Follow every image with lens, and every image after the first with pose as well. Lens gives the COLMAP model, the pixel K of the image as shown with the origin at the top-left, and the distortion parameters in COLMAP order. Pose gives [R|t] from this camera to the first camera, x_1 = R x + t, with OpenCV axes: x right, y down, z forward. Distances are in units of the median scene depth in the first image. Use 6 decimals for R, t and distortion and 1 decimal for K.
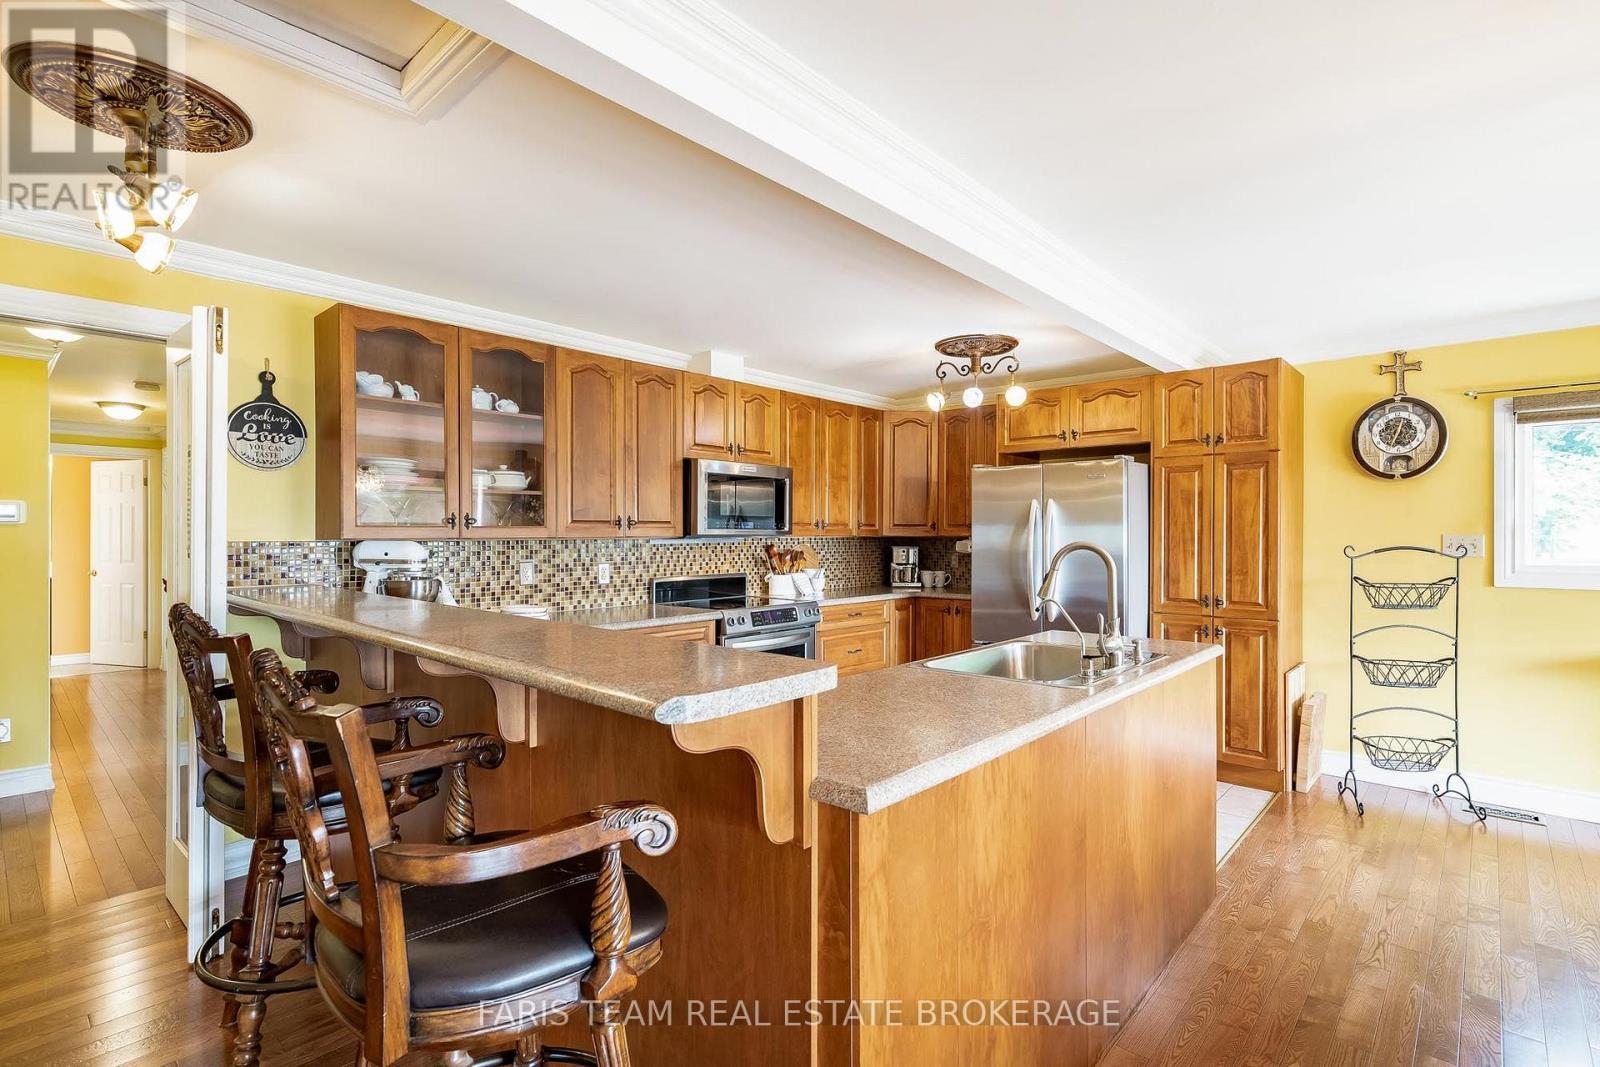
lens RADIAL K [[745.3, 0, 802.0], [0, 745.3, 534.6], [0, 0, 1]] dist [0.004714, 0.000223]
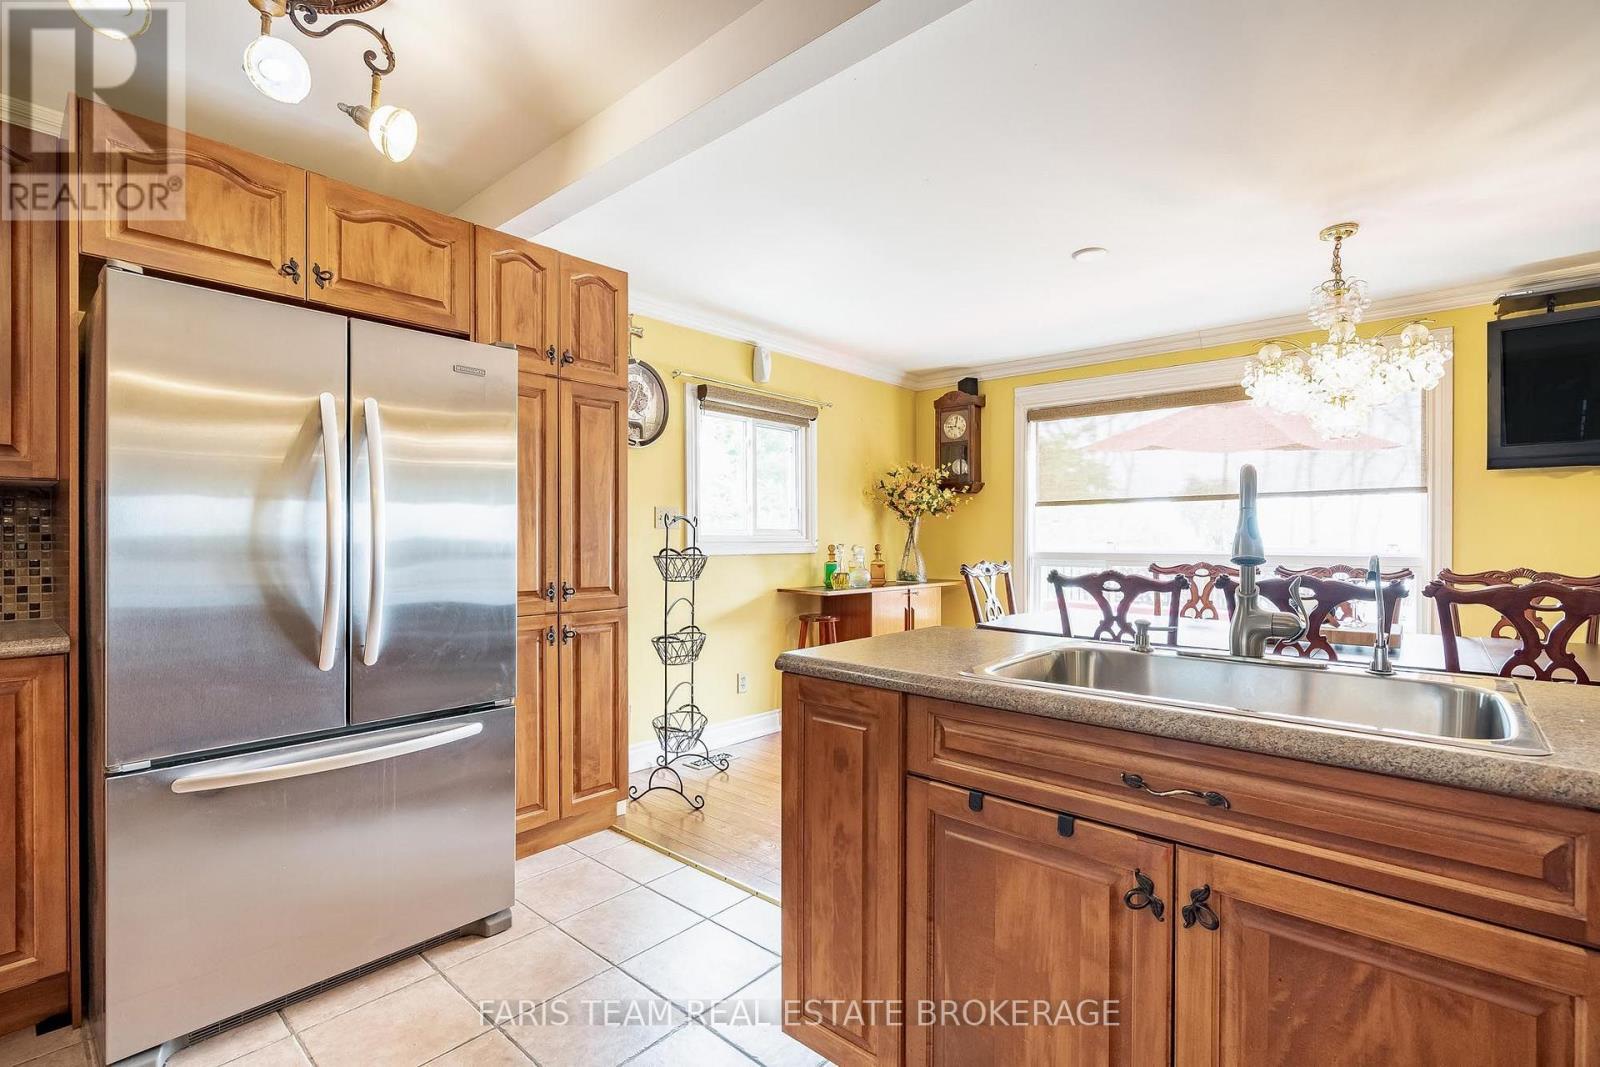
lens RADIAL K [[745.3, 0, 800.2], [0, 745.3, 541.3], [0, 0, 1]] dist [0.004714, 0.000223]
pose [[-0.019566, -0.003769, 0.999801, -0.143998], [-0.001241, 0.999992, 0.003746, 0.040994], [-0.999808, -0.001167, -0.019570, 0.795597]]
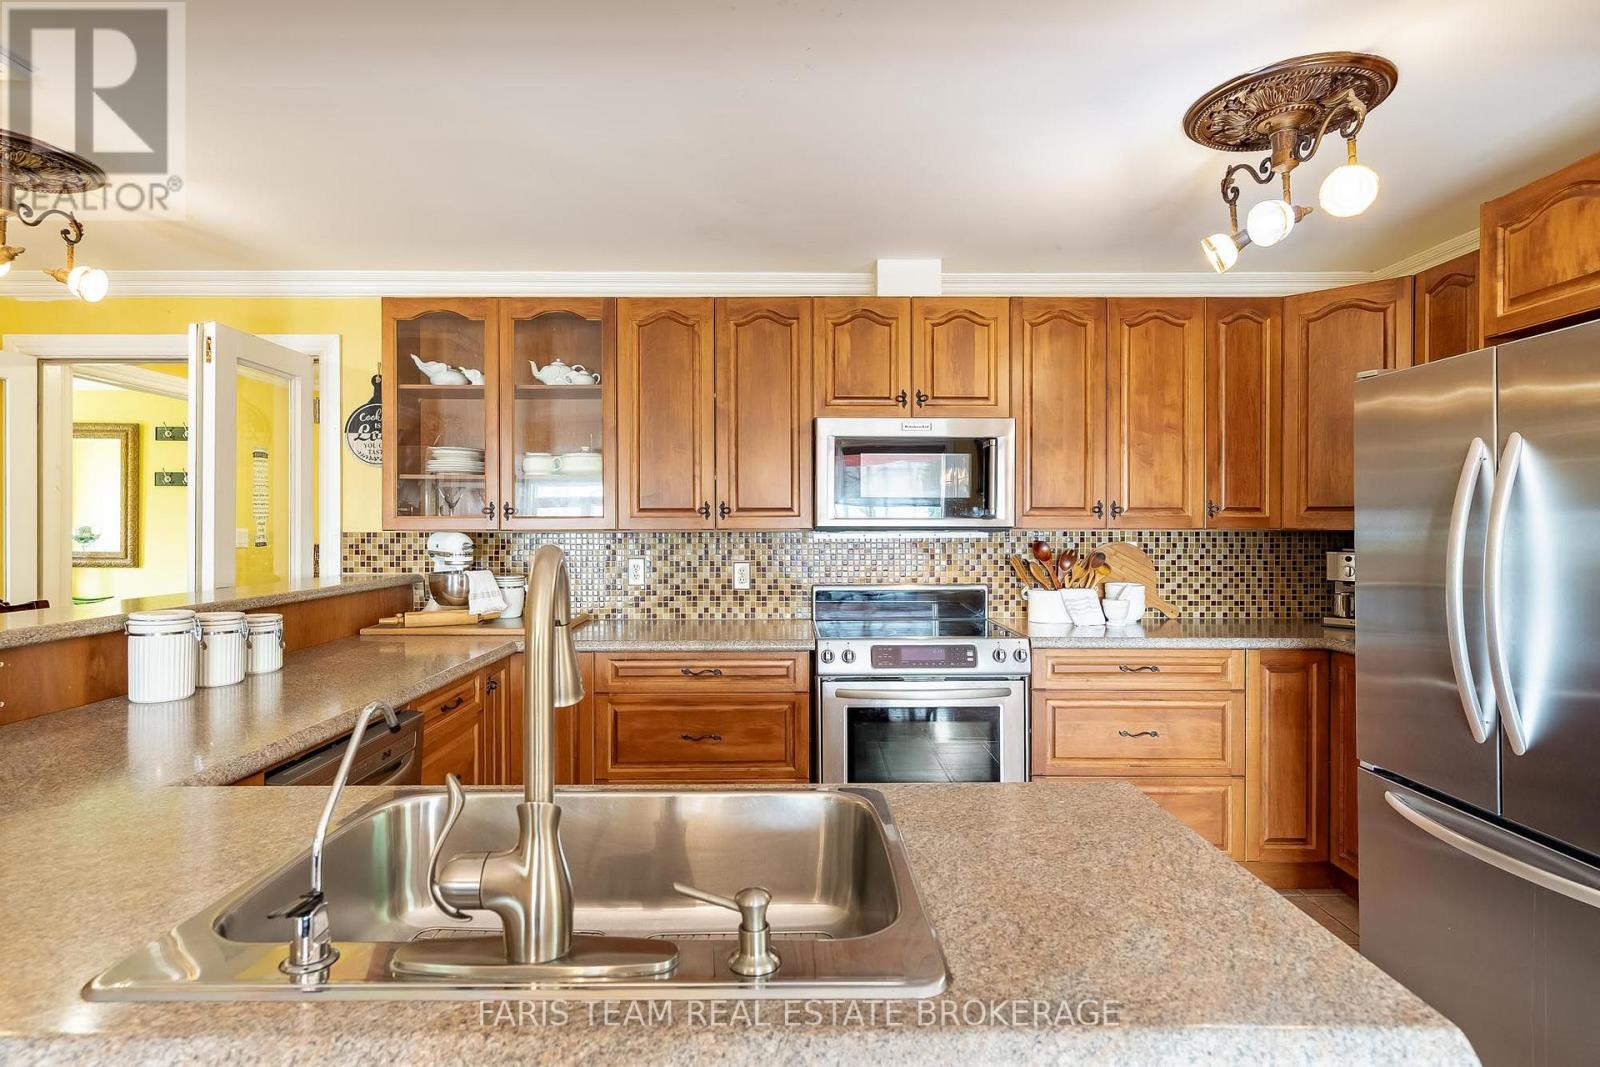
lens RADIAL K [[818.6, 0, 799.1], [0, 818.6, 521.9], [0, 0, 1]] dist [0.002094, 0.001720]
pose [[0.686200, -0.001751, -0.727411, 0.417449], [-0.000941, 0.999994, -0.003294, -0.001704], [0.727412, 0.002945, 0.686195, 0.469923]]
